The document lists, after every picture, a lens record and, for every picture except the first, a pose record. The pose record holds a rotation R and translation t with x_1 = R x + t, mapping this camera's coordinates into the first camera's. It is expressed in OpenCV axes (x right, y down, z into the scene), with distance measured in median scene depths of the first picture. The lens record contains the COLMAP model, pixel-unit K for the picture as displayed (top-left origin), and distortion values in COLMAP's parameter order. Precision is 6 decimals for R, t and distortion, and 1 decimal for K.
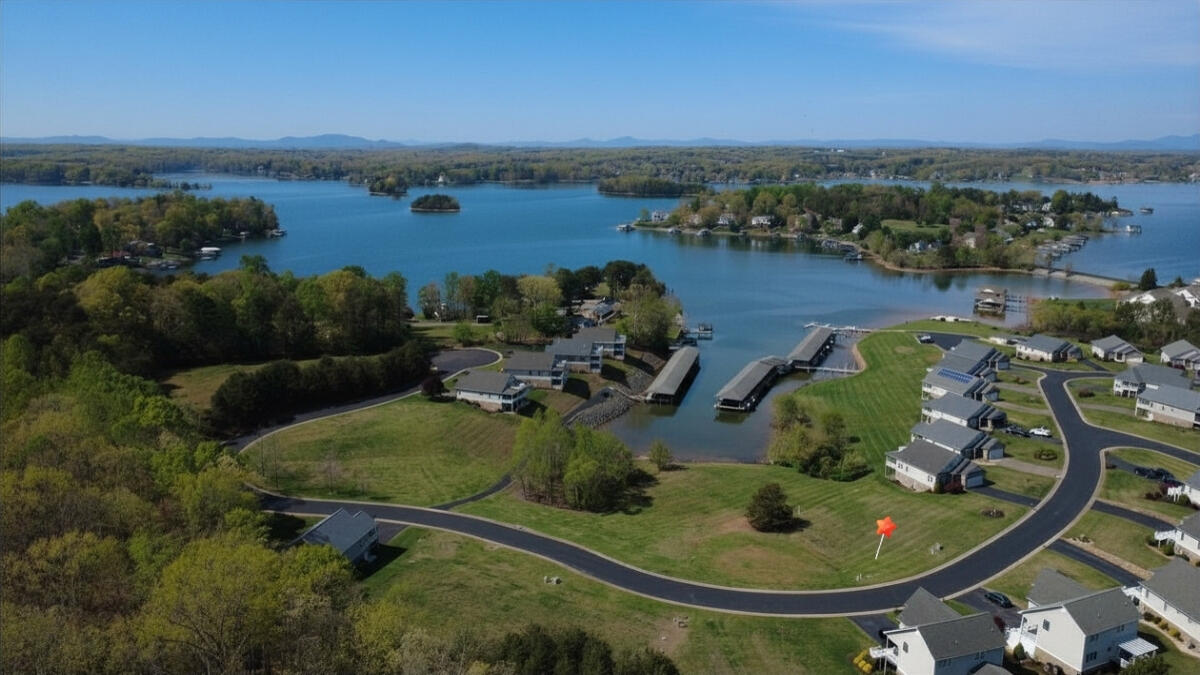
lens RADIAL K [[860.6, 0, 600.0], [0, 860.6, 337.5], [0, 0, 1]] dist [-0.011748, -0.002330]
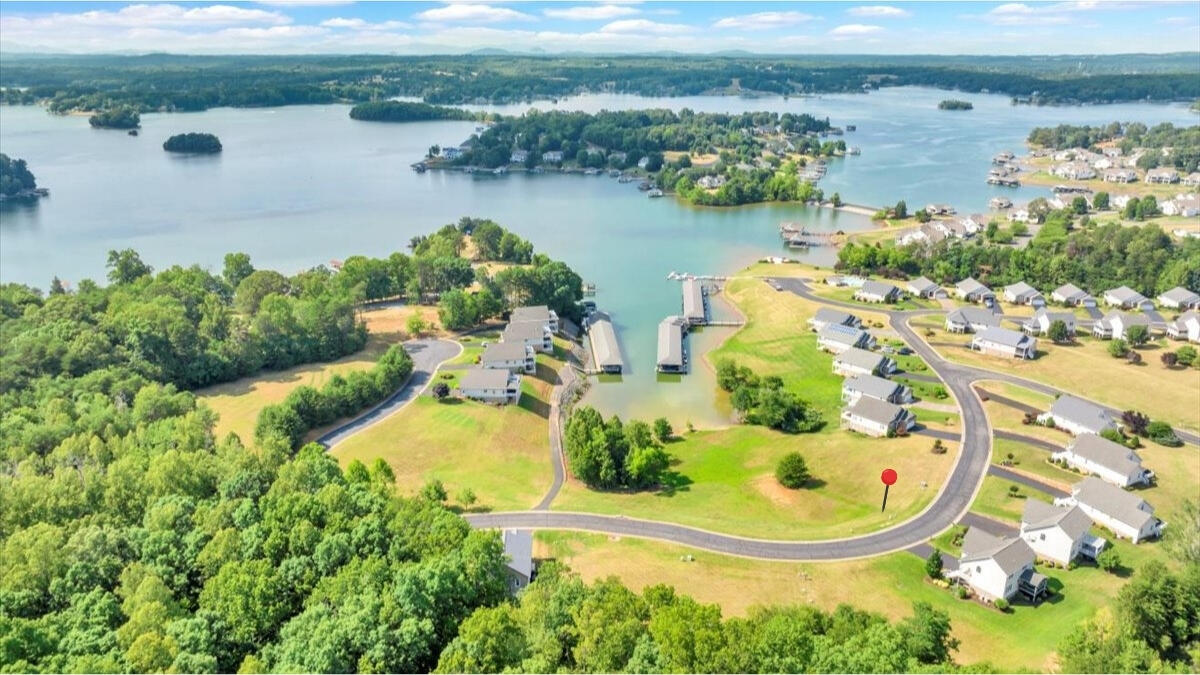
lens RADIAL K [[848.5, 0, 575.6], [0, 848.5, 334.8], [0, 0, 1]] dist [-0.044610, -0.001760]
pose [[0.953640, -0.104320, 0.282290, -0.289437], [0.072458, 0.989995, 0.121076, -0.116061], [-0.292096, -0.095009, 0.951658, -0.069184]]
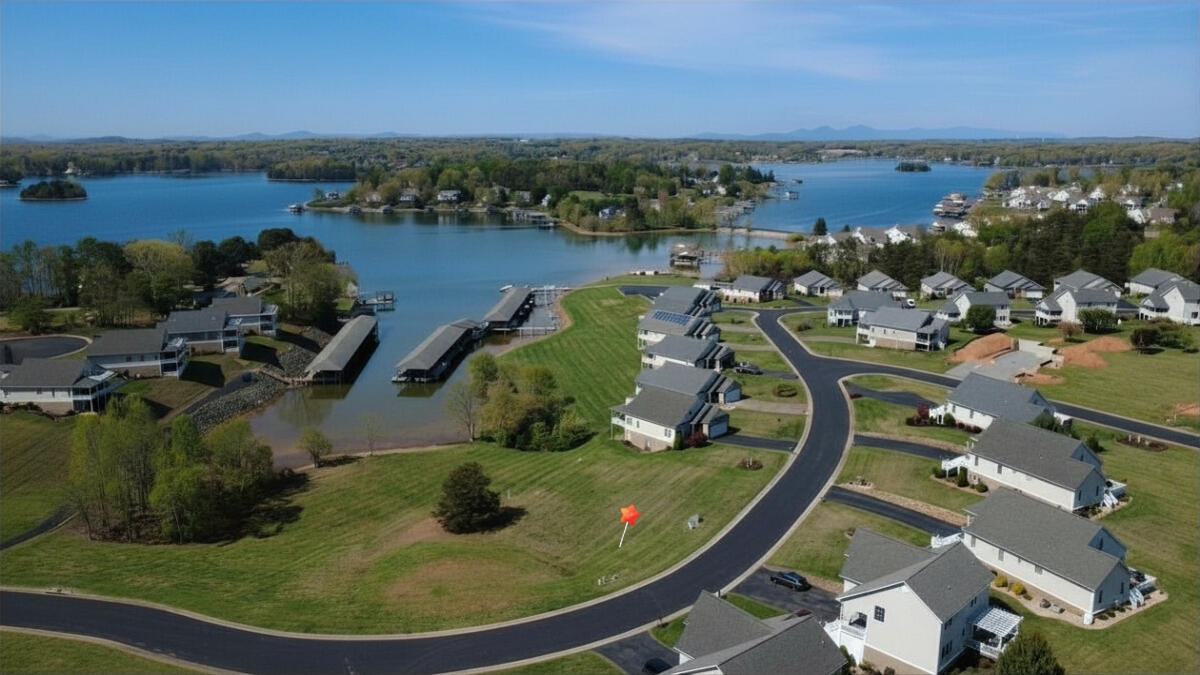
lens RADIAL K [[857.0, 0, 600.0], [0, 857.0, 337.5], [0, 0, 1]] dist [-0.002105, -0.000228]
pose [[0.937784, -0.079777, 0.337931, 0.044447], [0.077575, 0.996785, 0.020042, 0.037716], [-0.338443, 0.007420, 0.940958, 0.186154]]
